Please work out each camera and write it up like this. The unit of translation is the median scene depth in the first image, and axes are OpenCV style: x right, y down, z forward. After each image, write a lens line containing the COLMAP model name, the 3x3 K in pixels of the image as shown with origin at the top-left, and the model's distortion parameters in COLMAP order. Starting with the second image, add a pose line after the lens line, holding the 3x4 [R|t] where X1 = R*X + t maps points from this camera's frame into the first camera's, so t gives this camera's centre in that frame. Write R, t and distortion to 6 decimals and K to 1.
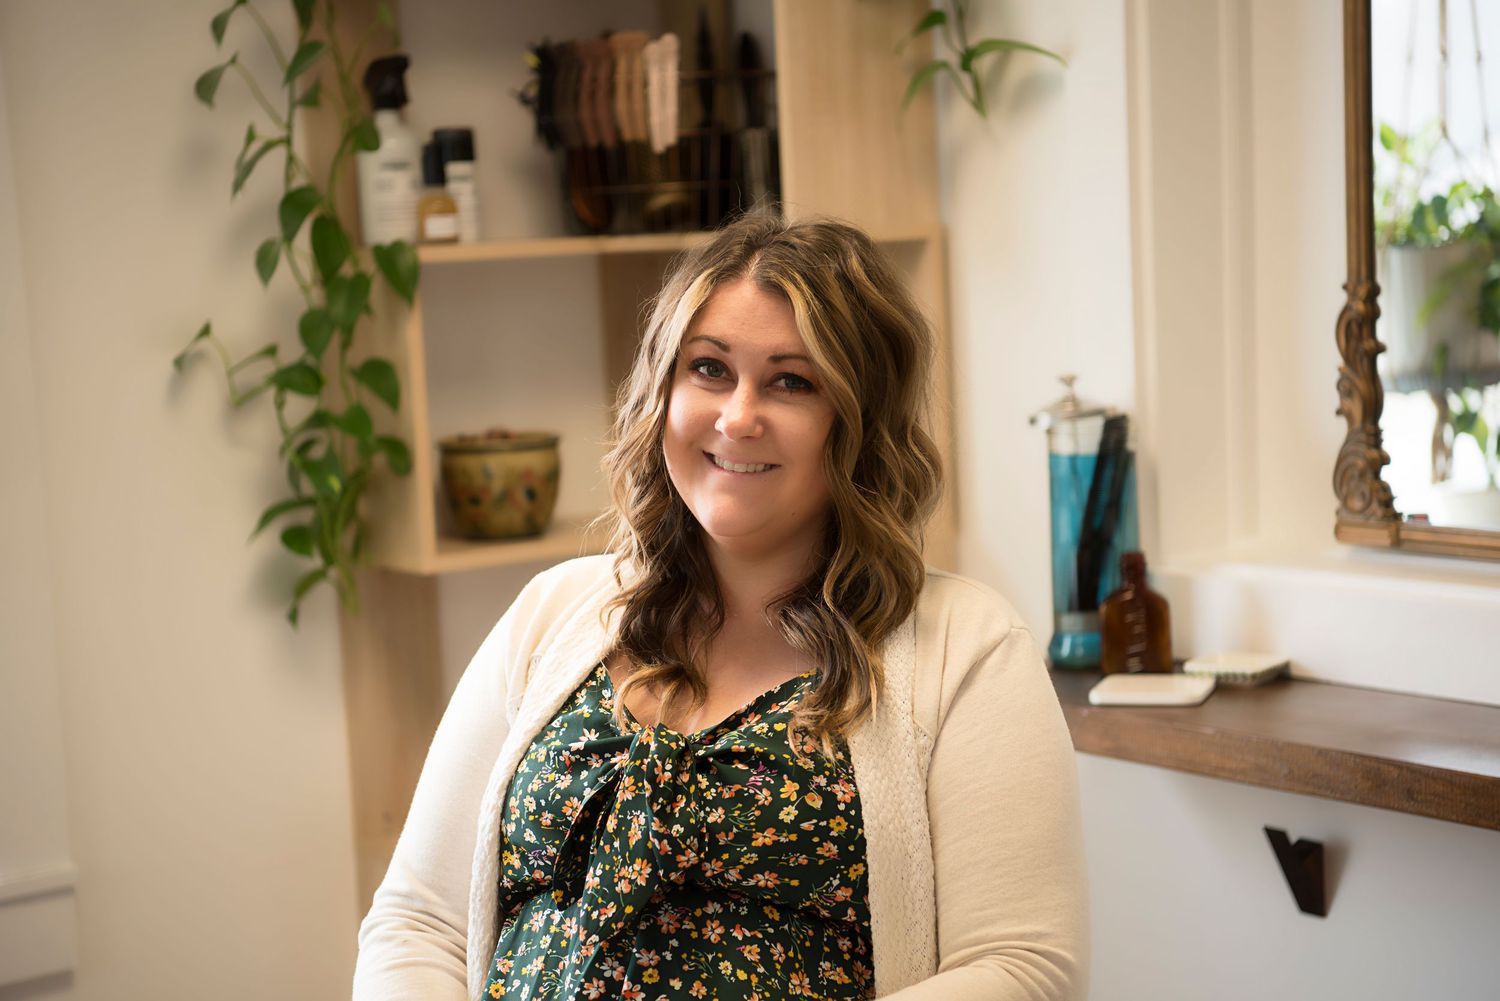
lens RADIAL K [[2935.2, 0, 750.0], [0, 2935.2, 500.5], [0, 0, 1]] dist [0.013812, -0.126861]
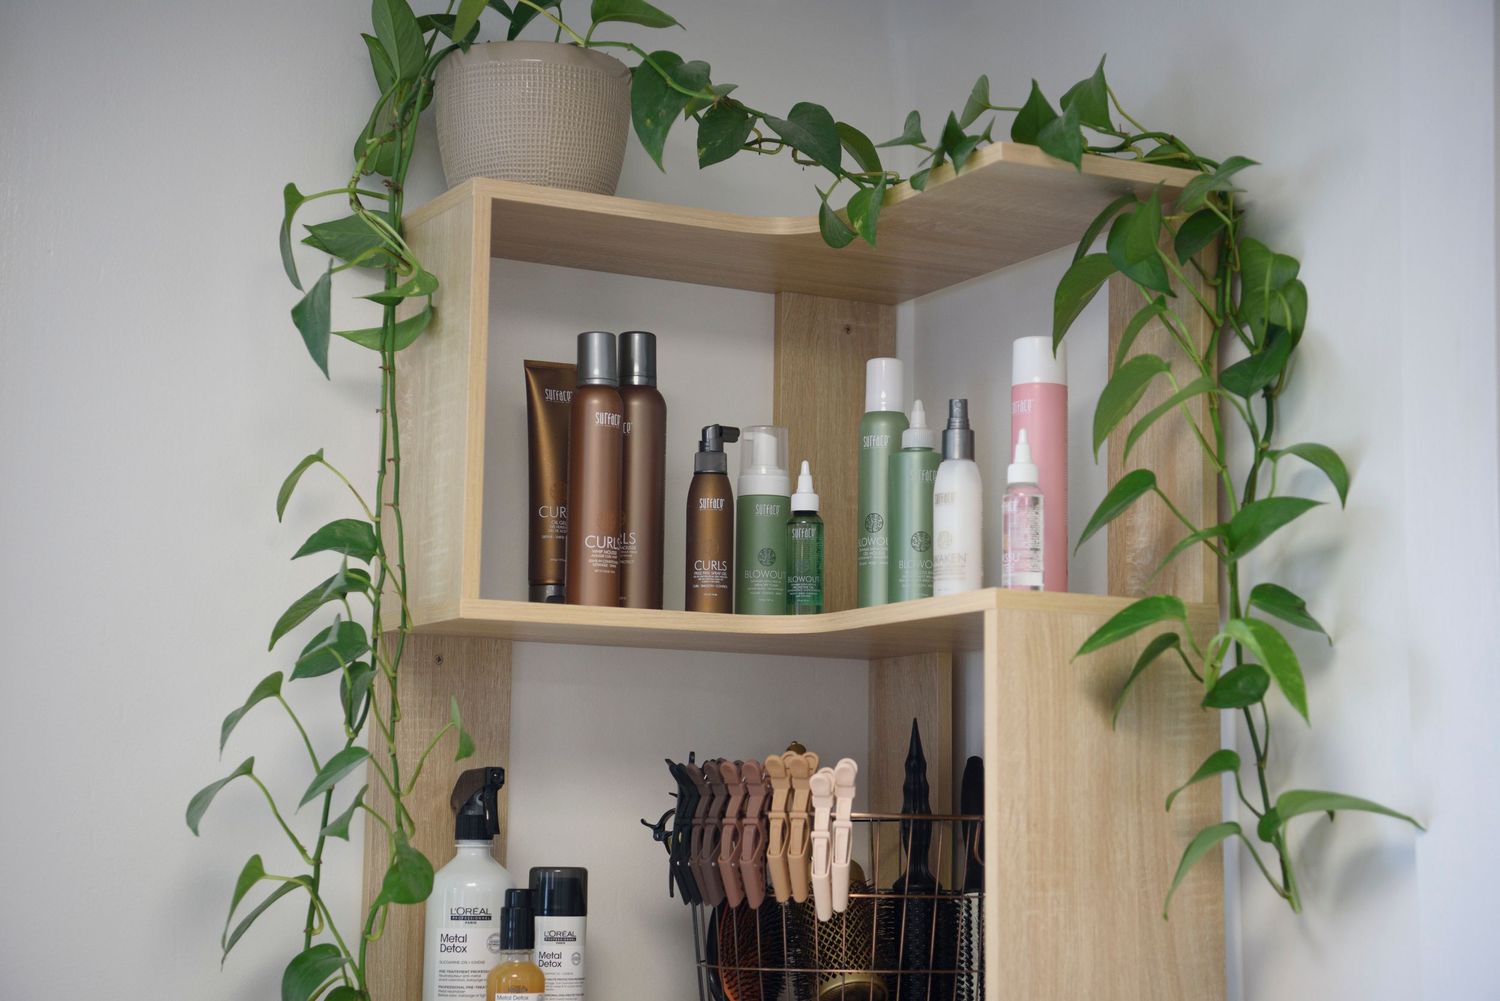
lens RADIAL K [[2665.8, 0, 750.0], [0, 2665.8, 500.5], [0, 0, 1]] dist [0.384426, 0.171800]
pose [[0.991243, 0.039402, -0.126031, 0.029427], [-0.068040, 0.970392, -0.231755, -0.065167], [0.113168, 0.238301, 0.964575, 0.343599]]
